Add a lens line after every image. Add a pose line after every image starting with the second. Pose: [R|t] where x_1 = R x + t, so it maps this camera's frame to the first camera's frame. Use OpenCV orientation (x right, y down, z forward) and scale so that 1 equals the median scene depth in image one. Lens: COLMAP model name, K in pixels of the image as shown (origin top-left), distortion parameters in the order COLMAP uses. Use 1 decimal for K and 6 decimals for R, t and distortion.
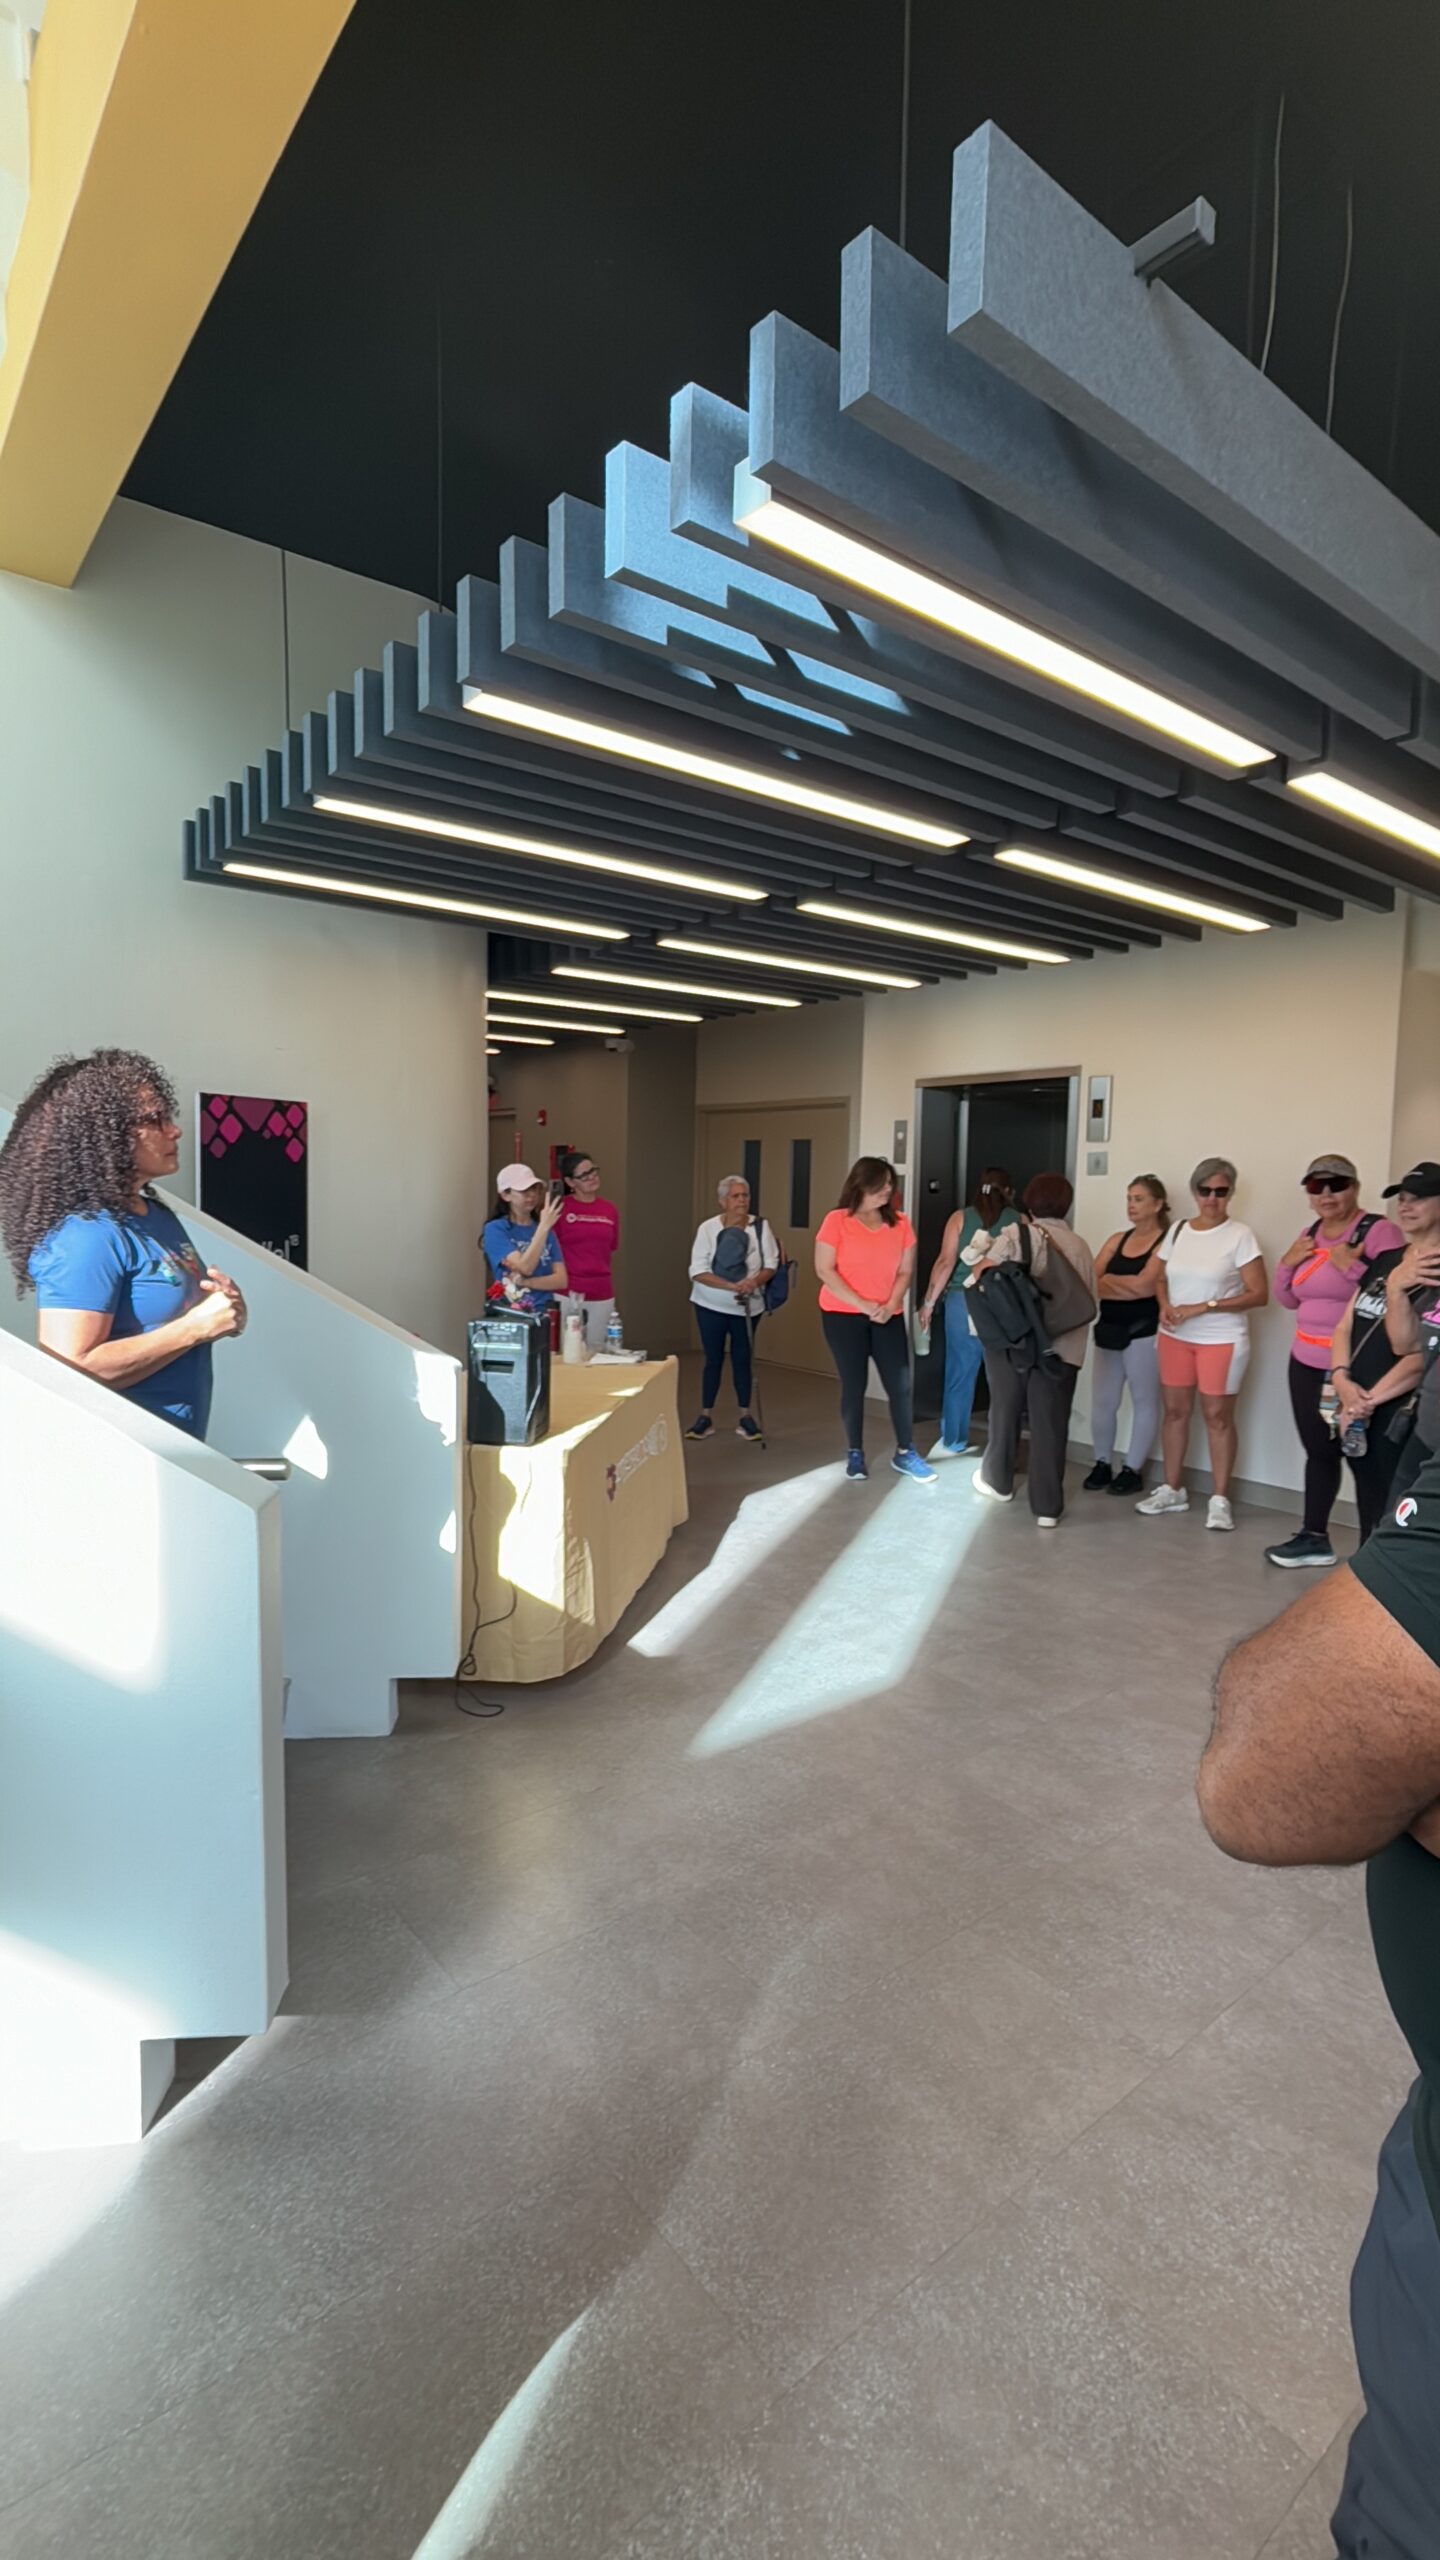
lens RADIAL K [[1181.0, 0, 716.4], [0, 1181.0, 1289.7], [0, 0, 1]] dist [0.000709, 0.000988]
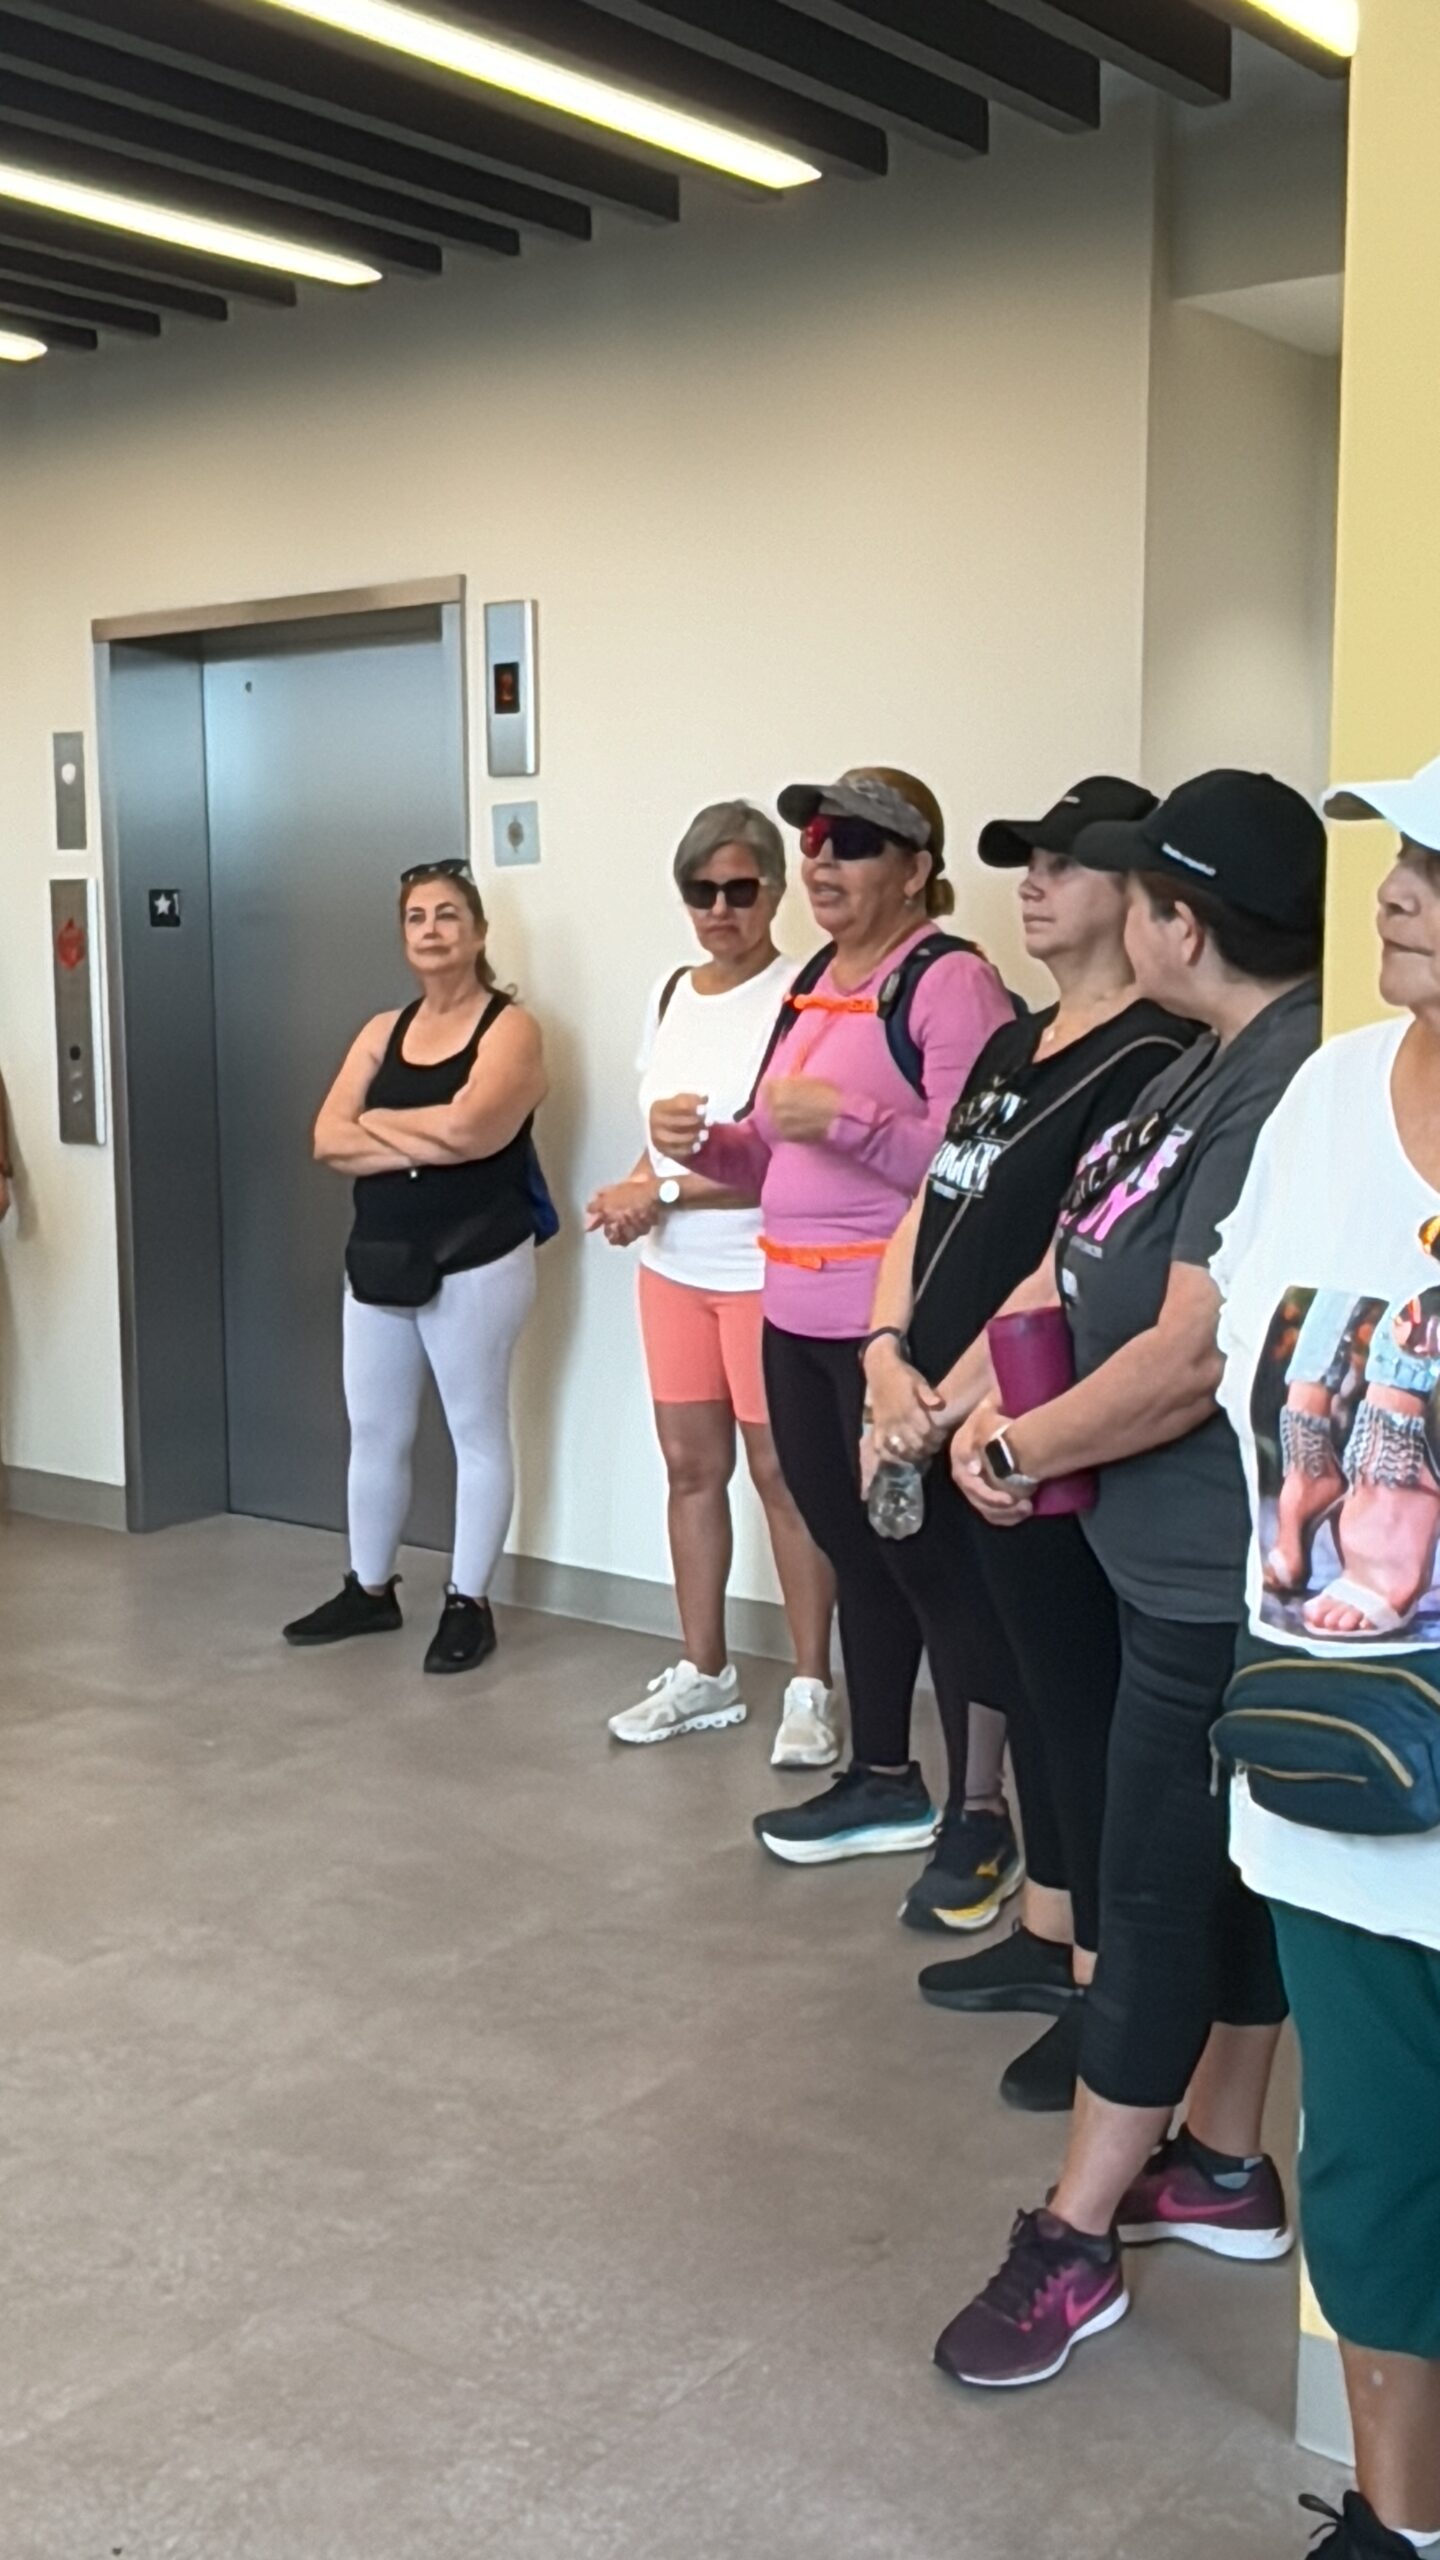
lens RADIAL K [[2717.9, 0, 708.3], [0, 2717.9, 1289.4], [0, 0, 1]] dist [0.158335, 0.000000]
pose [[0.970247, -0.052842, 0.236279, 0.340260], [0.044763, 0.998219, 0.039430, 0.018300], [-0.237942, -0.027680, 0.970885, 0.228506]]
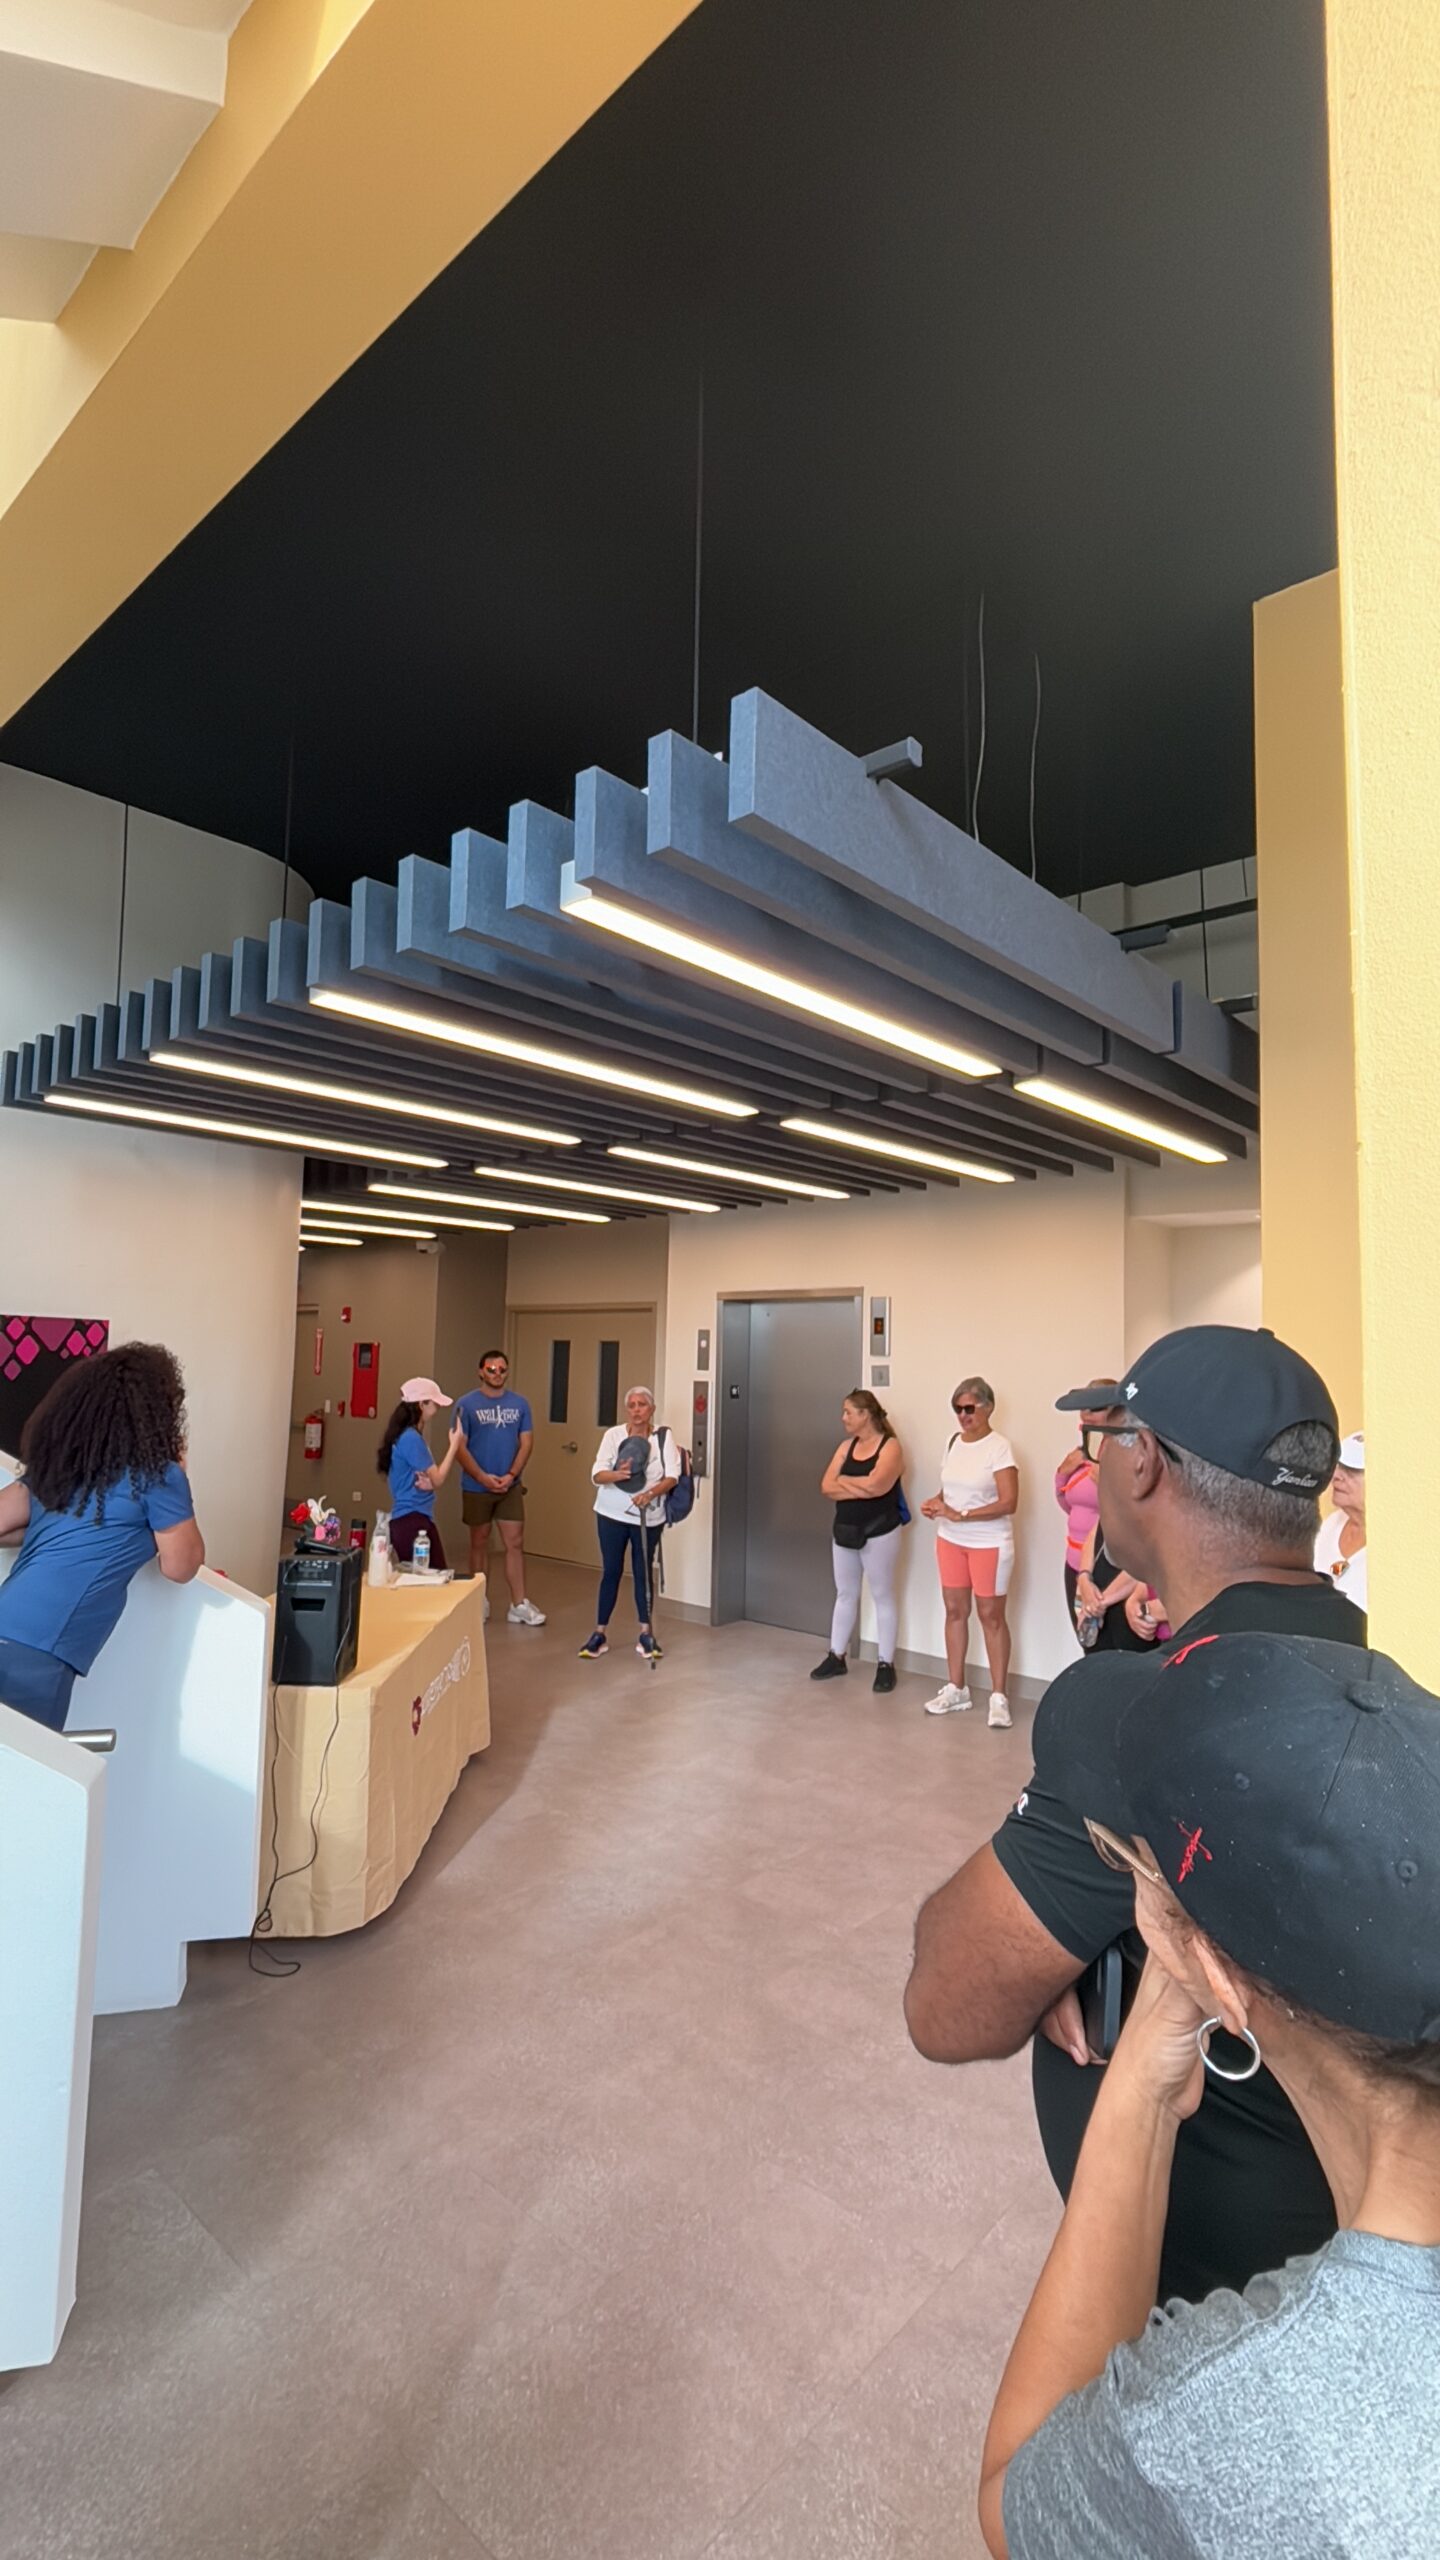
lens RADIAL K [[1181.0, 0, 732.0], [0, 1181.0, 1277.5], [0, 0, 1]] dist [0.000709, 0.000988]
pose [[0.984316, 0.018311, 0.175464, -0.011873], [0.010465, 0.986787, -0.161685, -0.046361], [-0.176106, 0.160985, 0.971118, -0.102275]]
